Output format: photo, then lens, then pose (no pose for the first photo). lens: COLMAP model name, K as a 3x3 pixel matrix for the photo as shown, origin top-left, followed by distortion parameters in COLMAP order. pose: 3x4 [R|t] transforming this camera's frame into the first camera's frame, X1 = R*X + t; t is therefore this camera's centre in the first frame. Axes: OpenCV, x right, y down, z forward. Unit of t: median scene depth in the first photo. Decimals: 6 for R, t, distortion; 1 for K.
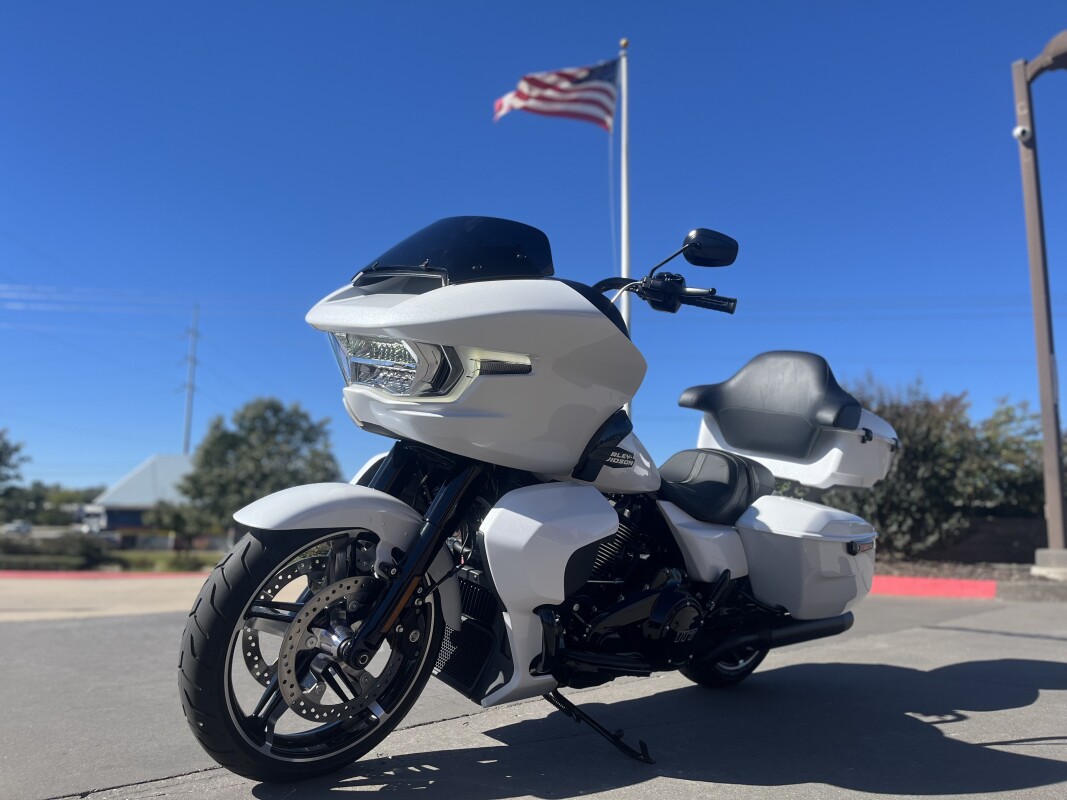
lens RADIAL K [[807.5, 0, 530.2], [0, 807.5, 403.3], [0, 0, 1]] dist [0.089819, -0.117331]
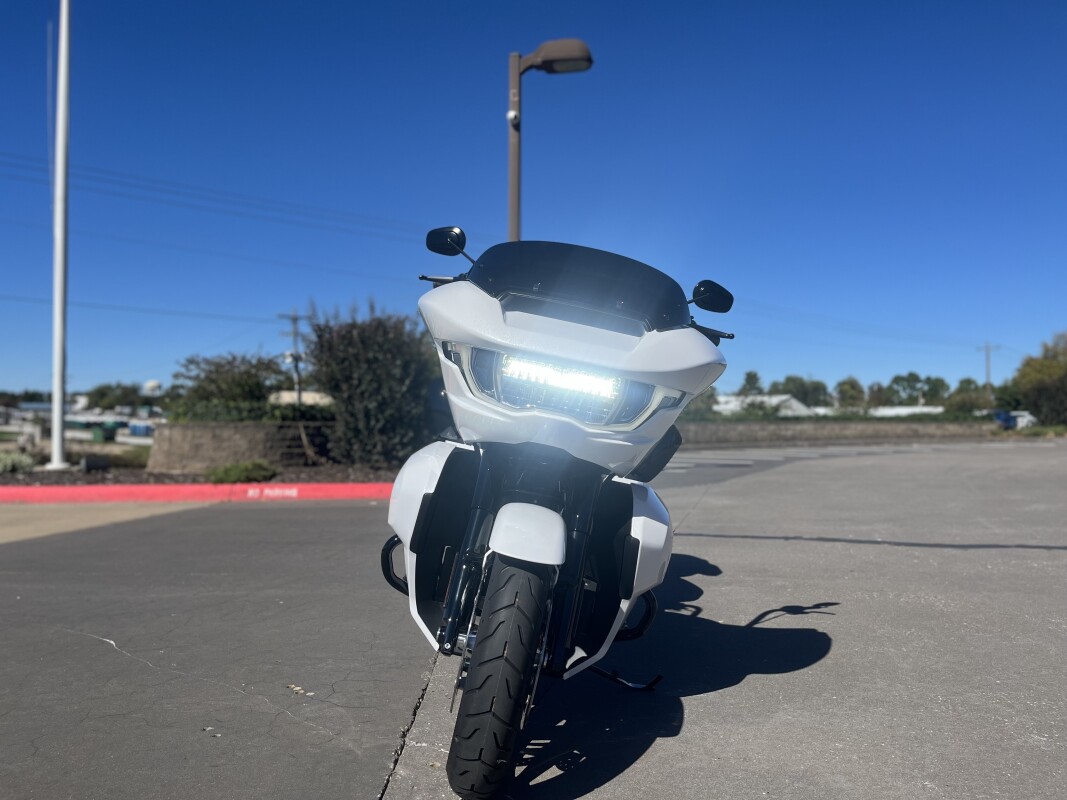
lens RADIAL K [[812.5, 0, 526.5], [0, 812.5, 405.6], [0, 0, 1]] dist [0.061492, -0.066585]
pose [[0.712266, -0.003882, 0.701899, -0.615465], [-0.096523, 0.989943, 0.103424, -0.085526], [-0.695241, -0.141414, 0.704728, 0.187519]]
